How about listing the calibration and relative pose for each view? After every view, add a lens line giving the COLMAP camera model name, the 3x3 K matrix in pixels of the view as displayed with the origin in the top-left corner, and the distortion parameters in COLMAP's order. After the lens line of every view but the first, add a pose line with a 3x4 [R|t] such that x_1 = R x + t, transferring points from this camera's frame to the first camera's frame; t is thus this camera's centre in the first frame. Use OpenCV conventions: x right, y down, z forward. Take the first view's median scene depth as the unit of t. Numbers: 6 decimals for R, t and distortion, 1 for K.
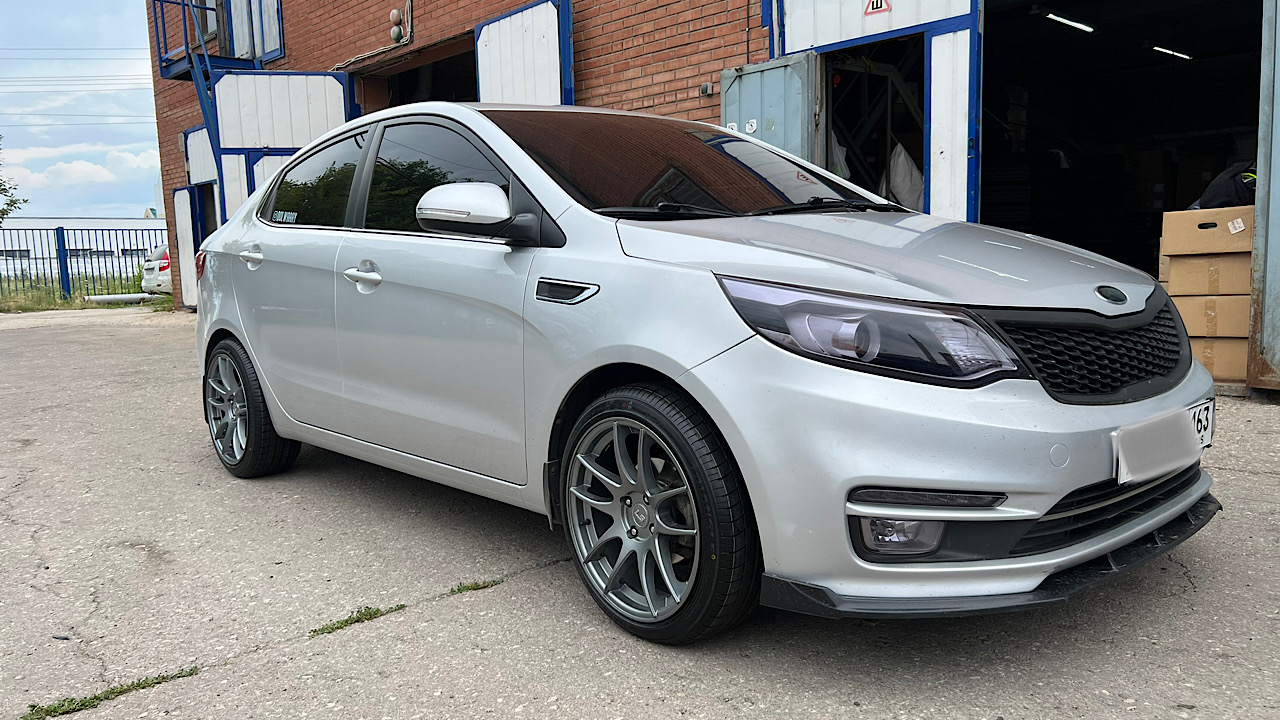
lens RADIAL K [[986.4, 0, 654.2], [0, 986.4, 361.1], [0, 0, 1]] dist [0.023552, -0.002807]
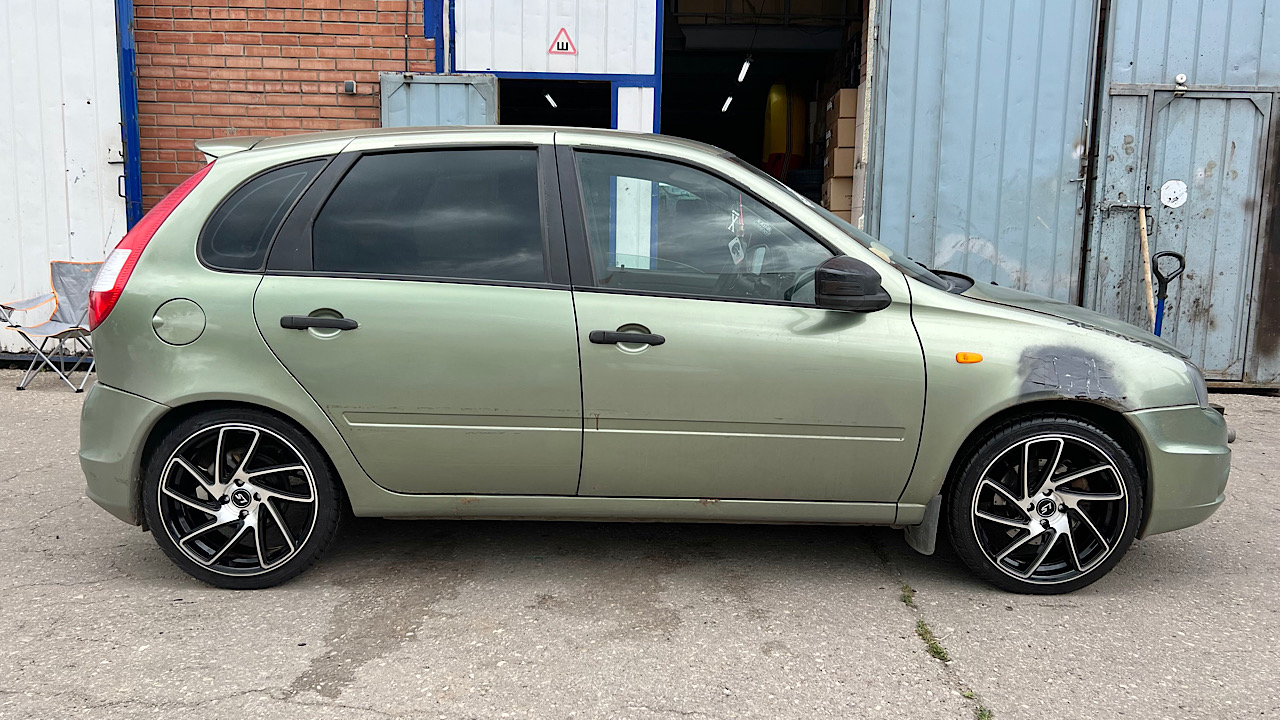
lens RADIAL K [[949.4, 0, 654.6], [0, 949.4, 365.3], [0, 0, 1]] dist [0.006610, 0.001012]
pose [[0.678811, -0.052031, 0.732467, -0.449513], [0.039435, 0.998630, 0.034392, -0.032233], [-0.733253, 0.005539, 0.679933, 0.181778]]
